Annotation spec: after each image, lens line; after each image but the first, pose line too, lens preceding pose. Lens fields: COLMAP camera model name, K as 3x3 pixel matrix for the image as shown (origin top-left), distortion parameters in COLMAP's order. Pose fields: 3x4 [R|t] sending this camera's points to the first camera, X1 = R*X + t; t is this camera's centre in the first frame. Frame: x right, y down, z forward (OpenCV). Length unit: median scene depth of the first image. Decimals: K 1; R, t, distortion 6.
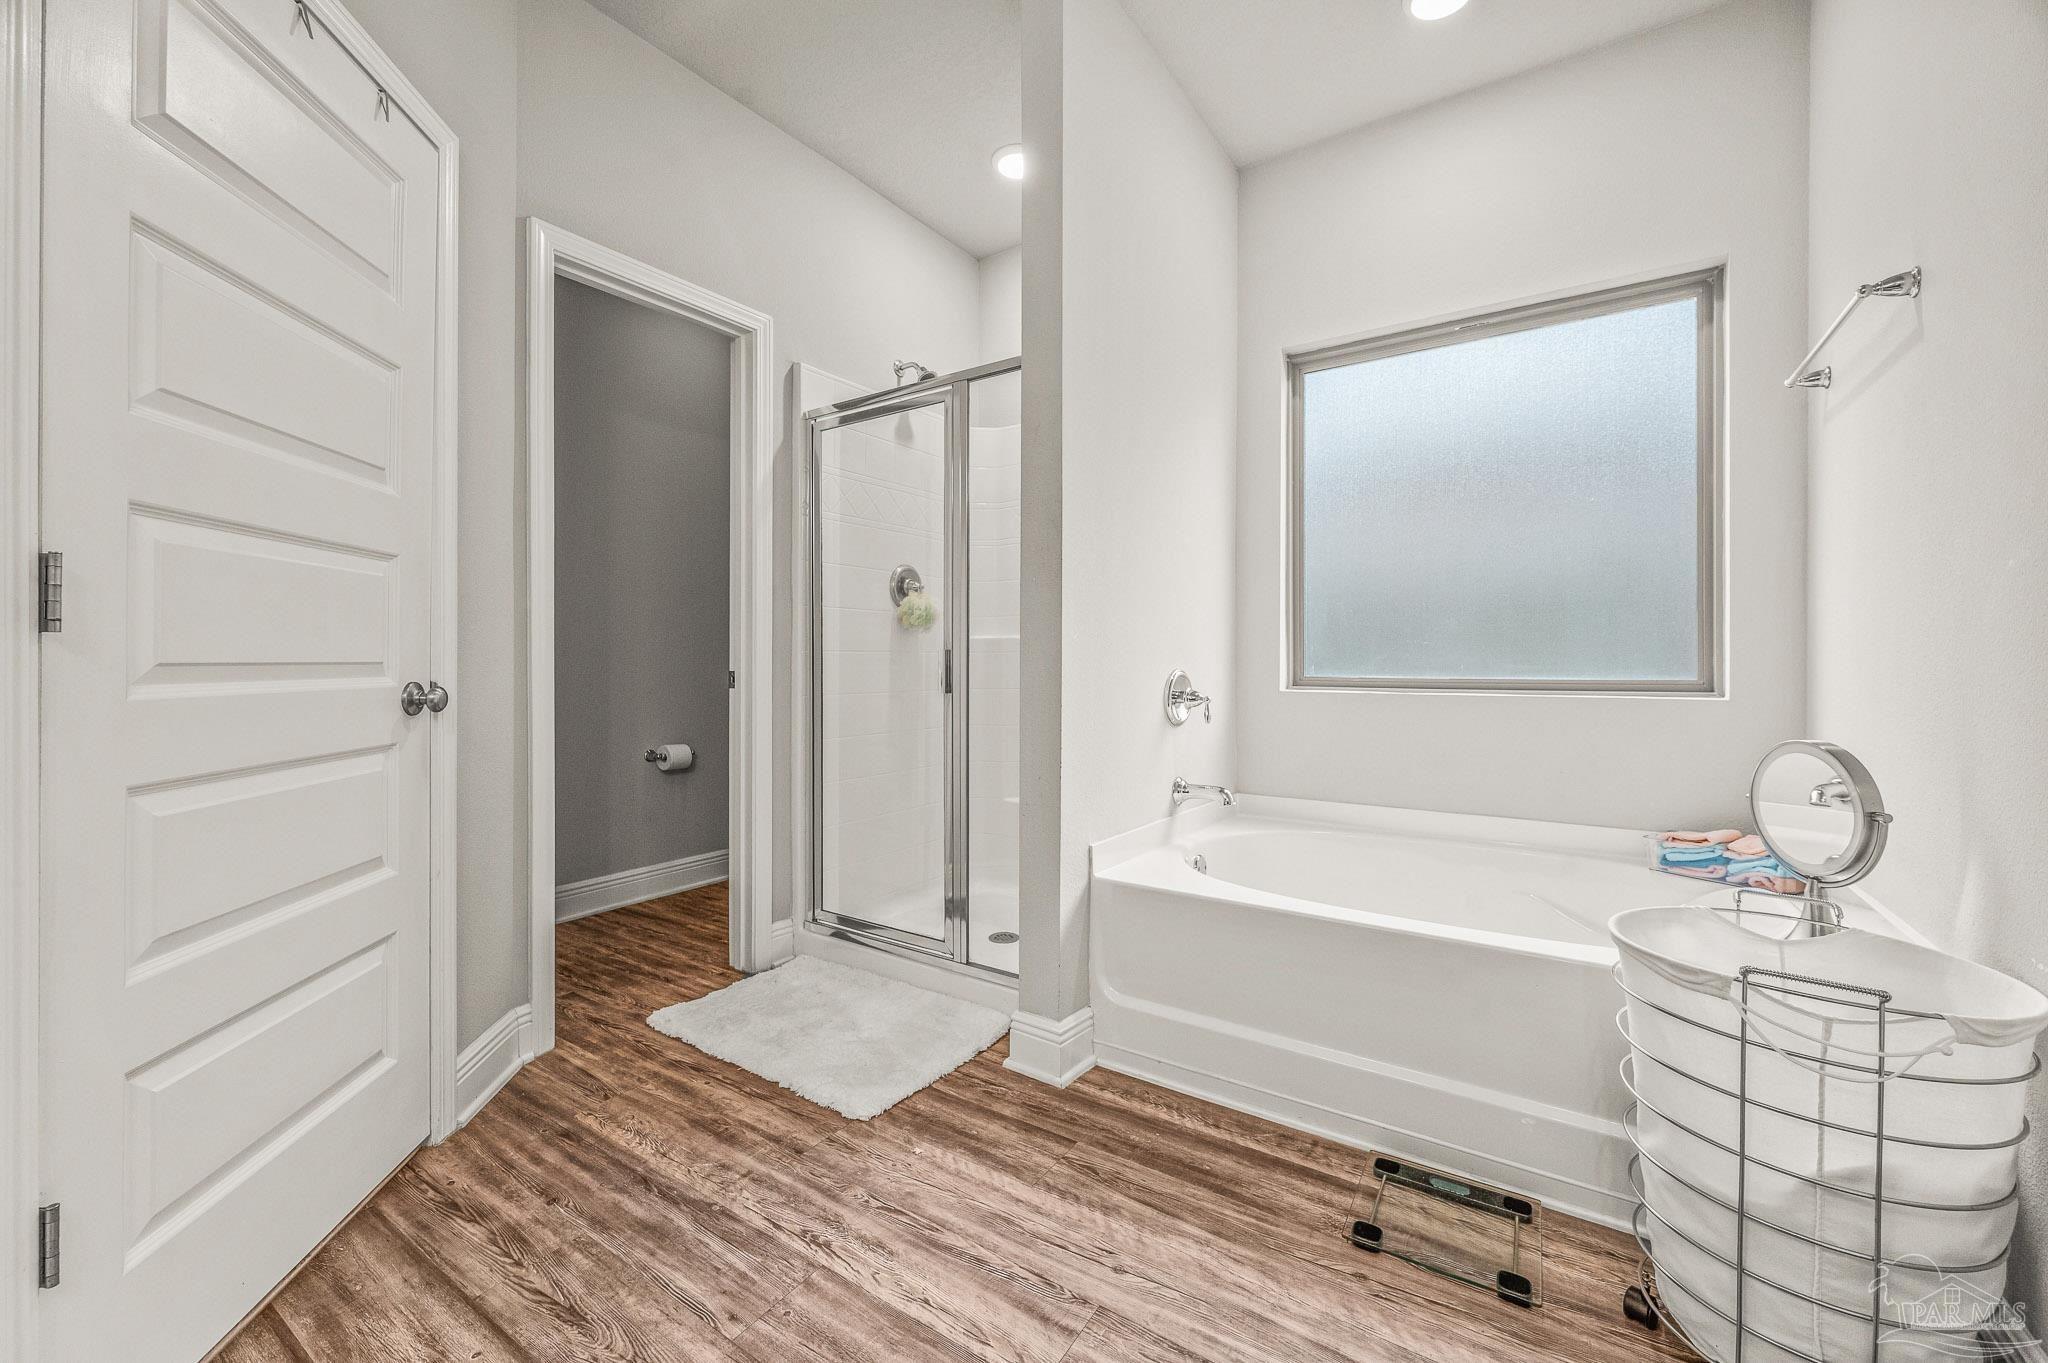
lens RADIAL K [[812.9, 0, 1028.7], [0, 812.9, 661.3], [0, 0, 1]] dist [0.000100, 0.000117]
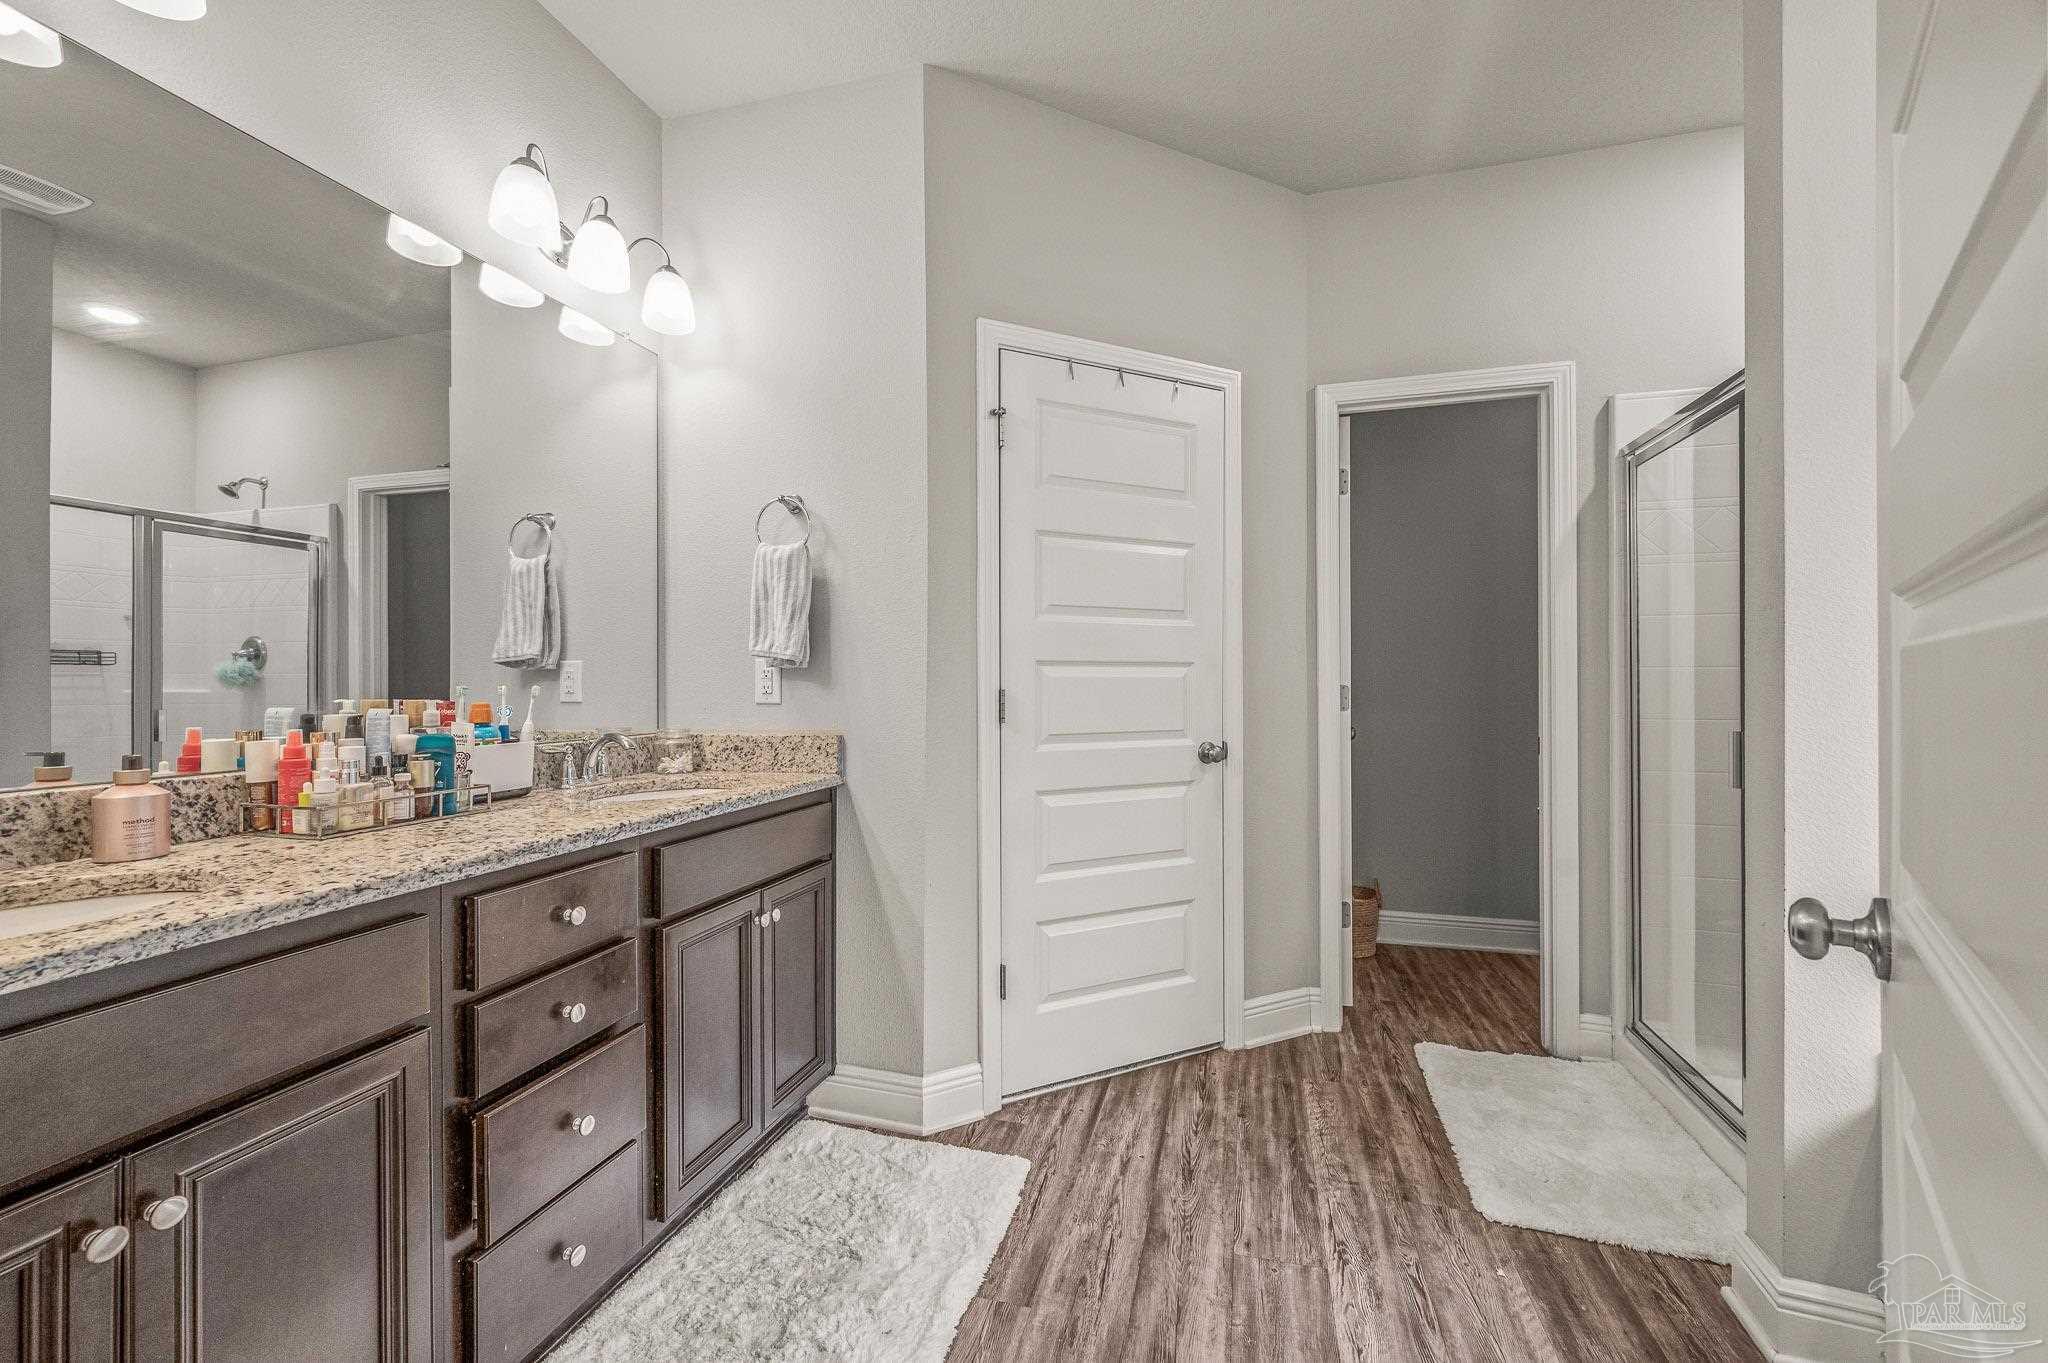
lens RADIAL K [[812.9, 0, 1022.7], [0, 812.9, 679.5], [0, 0, 1]] dist [0.000100, 0.000117]
pose [[0.313378, -0.003146, -0.949623, 0.607618], [-0.001541, 0.999992, -0.003821, -0.087299], [0.949627, 0.002661, 0.313370, 0.176722]]
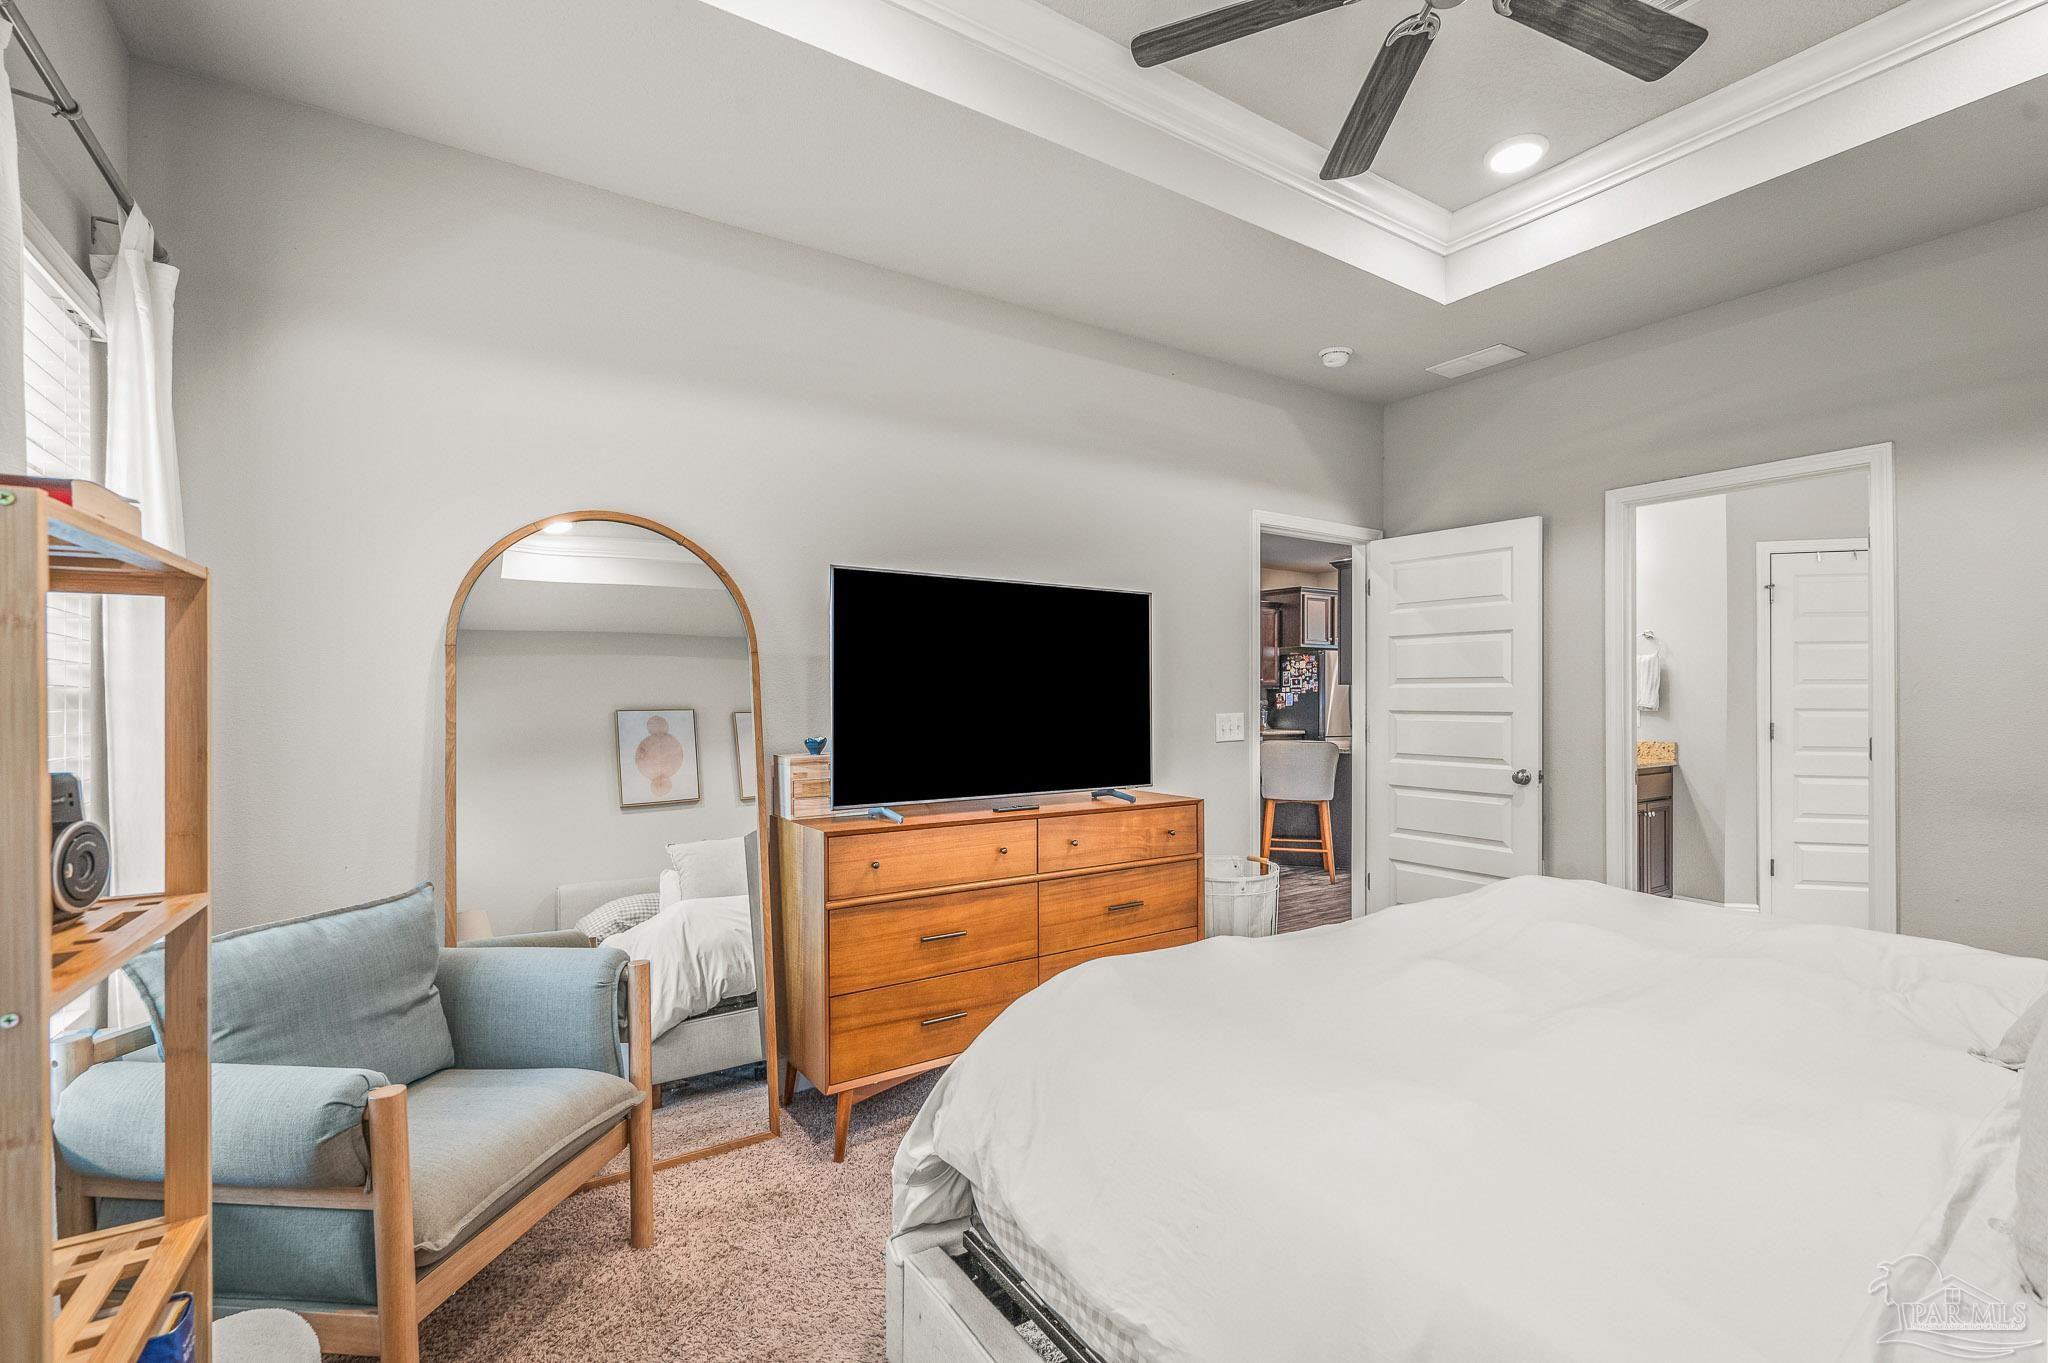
lens RADIAL K [[923.7, 0, 1036.9], [0, 923.7, 694.2], [0, 0, 1]] dist [0.001430, -0.000138]
pose [[-0.379929, -0.002126, -0.925013, 3.159161], [-0.003289, 0.999994, -0.000948, -0.160125], [0.925010, 0.002682, -0.379934, -0.546653]]
